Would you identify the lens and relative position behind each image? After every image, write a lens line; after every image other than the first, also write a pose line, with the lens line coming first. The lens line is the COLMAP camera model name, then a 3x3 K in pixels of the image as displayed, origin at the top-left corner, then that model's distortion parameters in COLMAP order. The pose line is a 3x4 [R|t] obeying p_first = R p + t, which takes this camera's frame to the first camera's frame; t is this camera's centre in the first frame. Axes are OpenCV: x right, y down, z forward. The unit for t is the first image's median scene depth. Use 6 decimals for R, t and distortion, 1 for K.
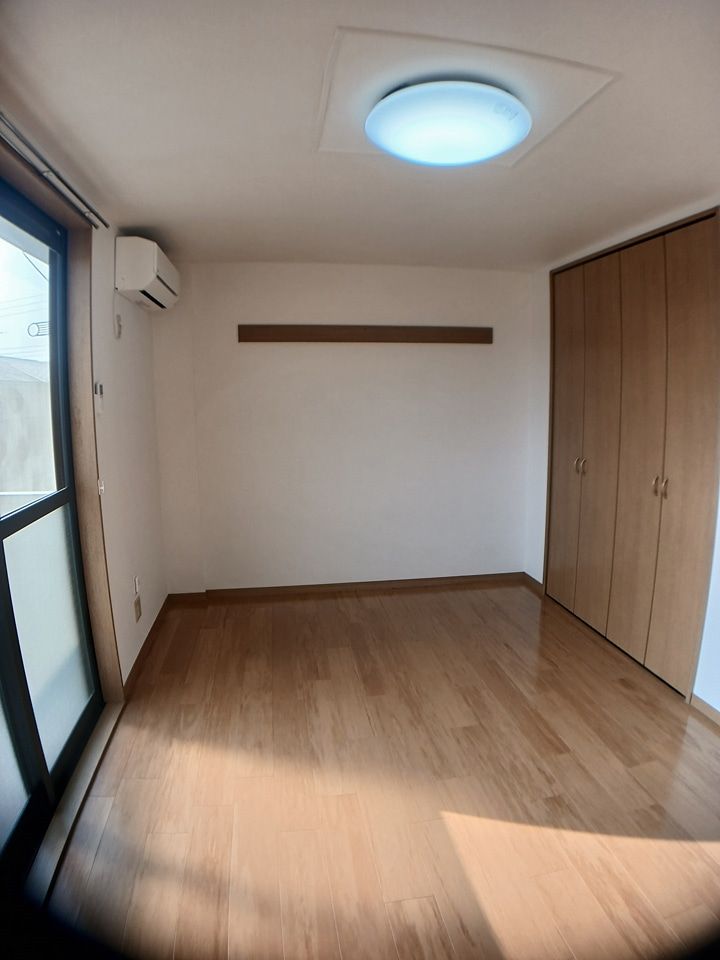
lens RADIAL K [[668.8, 0, 383.3], [0, 668.8, 480.9], [0, 0, 1]] dist [-0.004103, -0.001721]
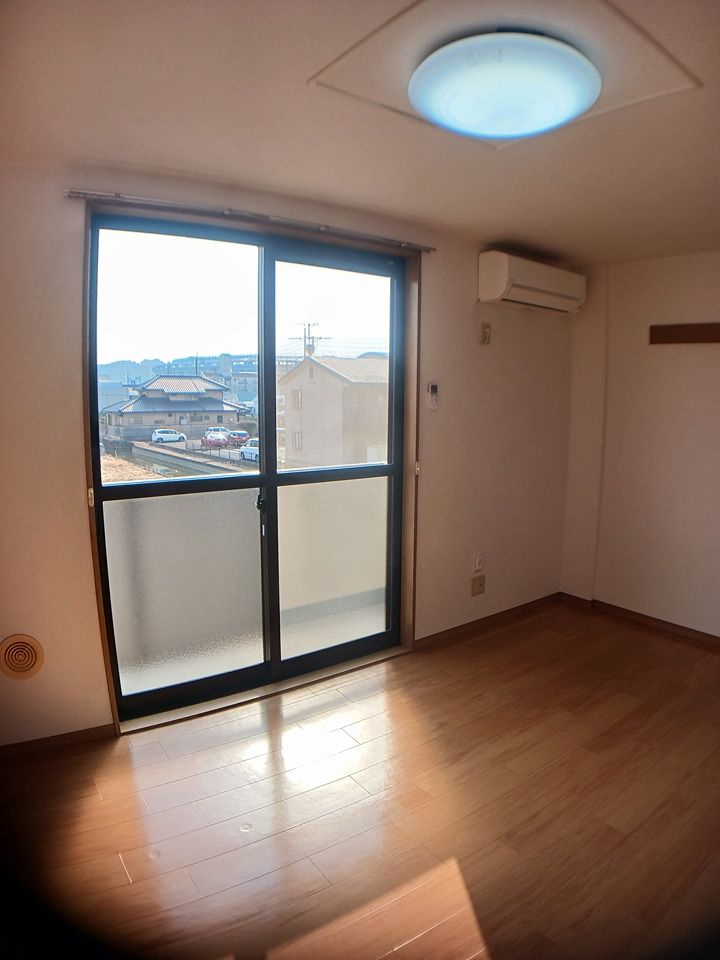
lens RADIAL K [[668.8, 0, 383.3], [0, 668.8, 480.9], [0, 0, 1]] dist [-0.004103, -0.001721]
pose [[0.509074, 0.142078, -0.848916, 0.532892], [-0.160105, 0.984700, 0.068792, -0.035090], [0.845701, 0.100896, 0.524032, 0.295274]]
